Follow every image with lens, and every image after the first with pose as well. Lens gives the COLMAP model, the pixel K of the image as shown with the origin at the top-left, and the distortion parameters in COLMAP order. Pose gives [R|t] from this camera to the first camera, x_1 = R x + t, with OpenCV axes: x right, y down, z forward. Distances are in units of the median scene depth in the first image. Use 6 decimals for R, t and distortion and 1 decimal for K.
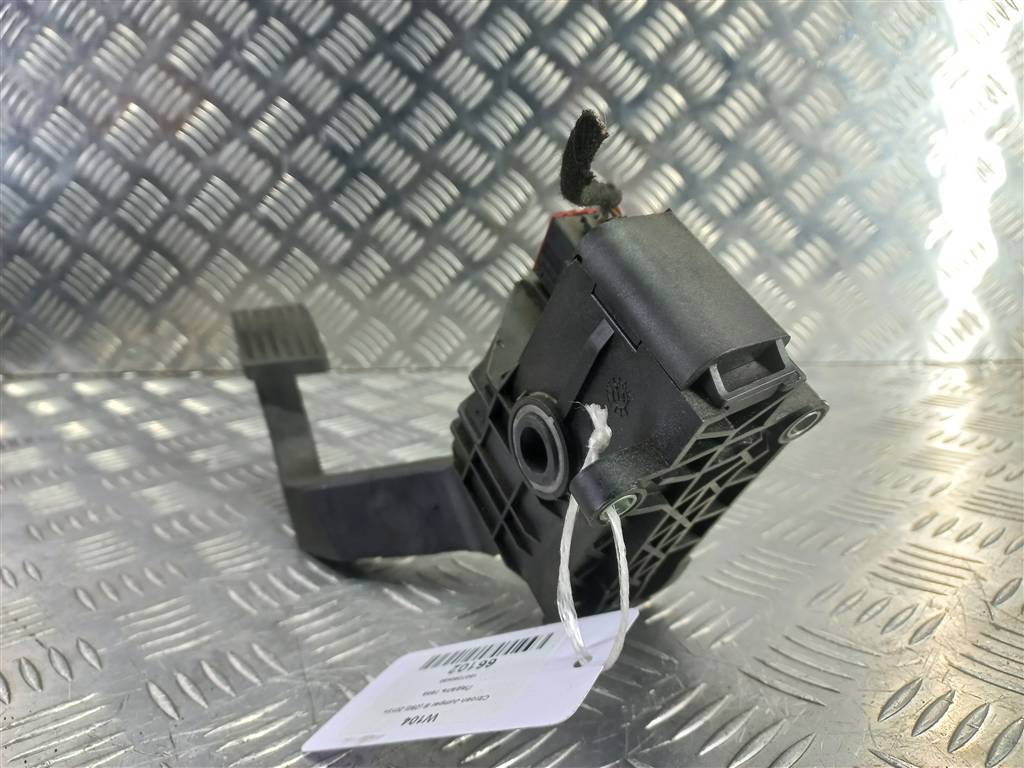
lens RADIAL K [[758.0, 0, 499.9], [0, 758.0, 372.9], [0, 0, 1]] dist [-0.002655, -0.003387]
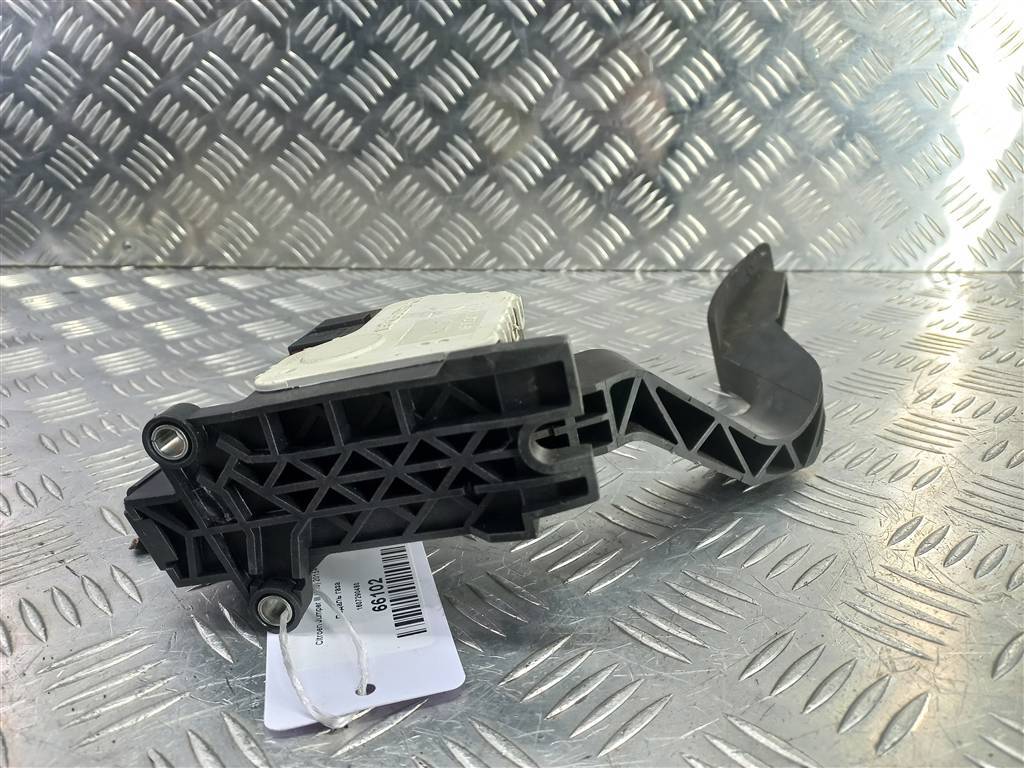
lens RADIAL K [[746.0, 0, 500.1], [0, 746.0, 382.1], [0, 0, 1]] dist [0.001958, 0.005942]
pose [[0.999588, 0.017422, 0.022812, -0.043833], [-0.020742, 0.987774, 0.154506, -0.011065], [-0.019841, -0.154915, 0.987728, 0.048496]]
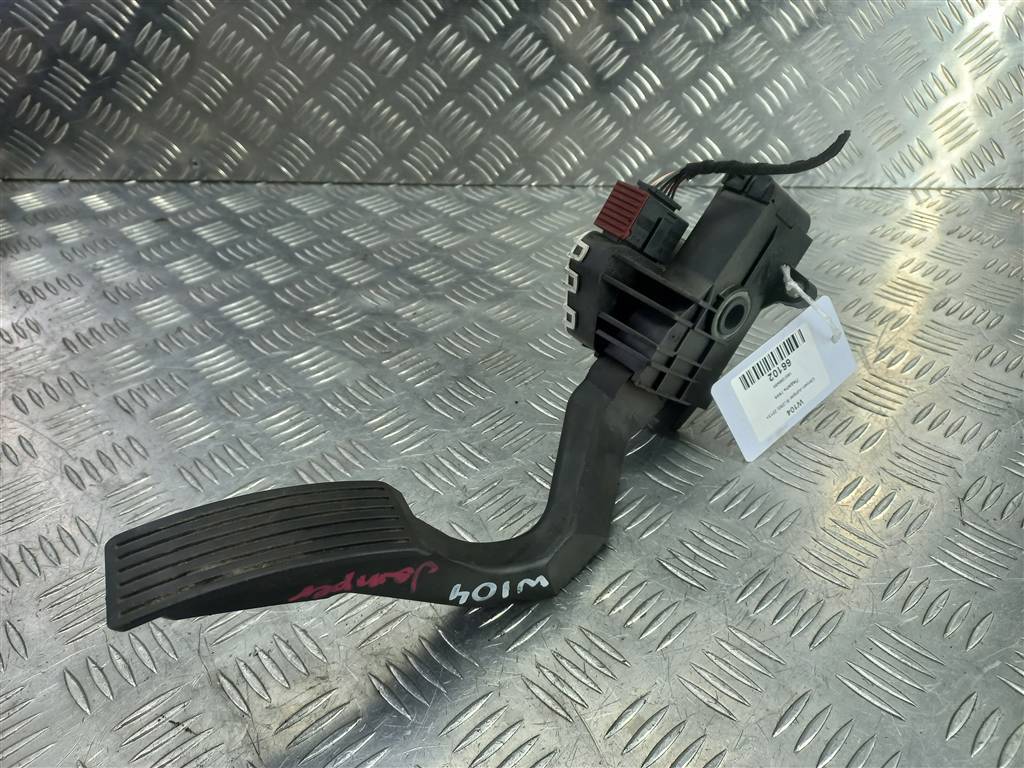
lens RADIAL K [[739.7, 0, 498.3], [0, 739.7, 383.0], [0, 0, 1]] dist [0.004444, 0.000617]
pose [[0.999211, 0.000192, 0.039720, -0.122612], [-0.016513, 0.911490, 0.410990, -0.193434], [-0.036125, -0.411321, 0.910774, -0.070862]]
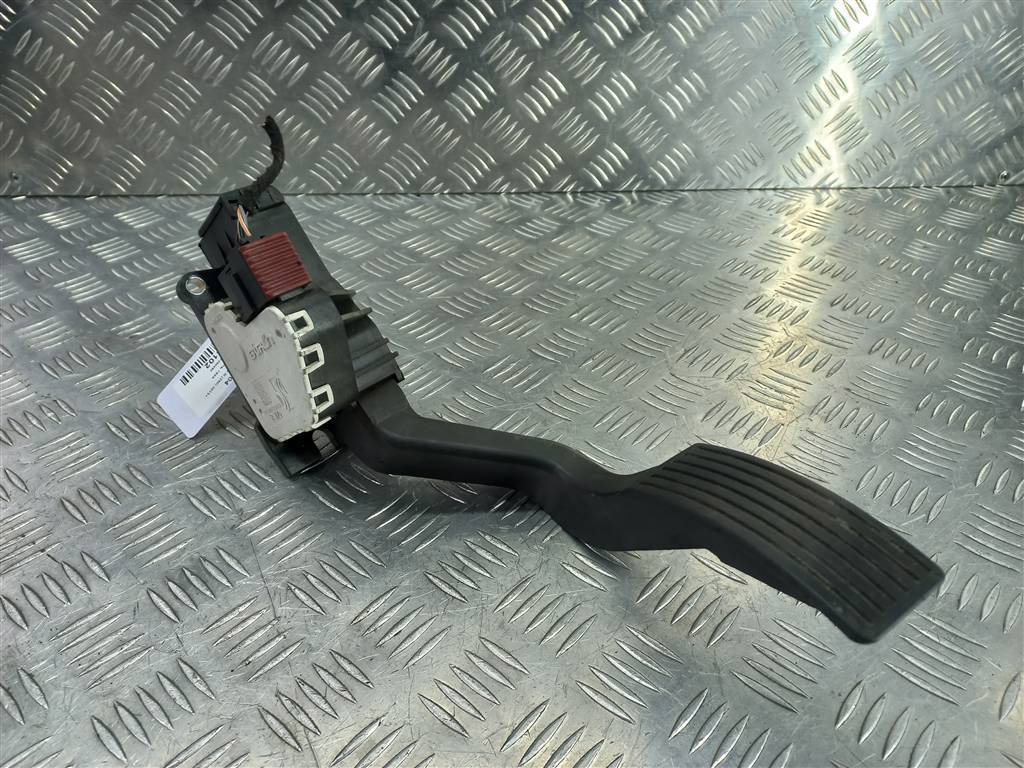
lens RADIAL K [[746.0, 0, 500.1], [0, 746.0, 382.1], [0, 0, 1]] dist [0.001958, 0.005942]
pose [[0.992011, -0.039527, 0.119797, 0.012385], [-0.011572, 0.917125, 0.398431, -0.194529], [-0.125617, -0.396635, 0.909341, -0.073266]]
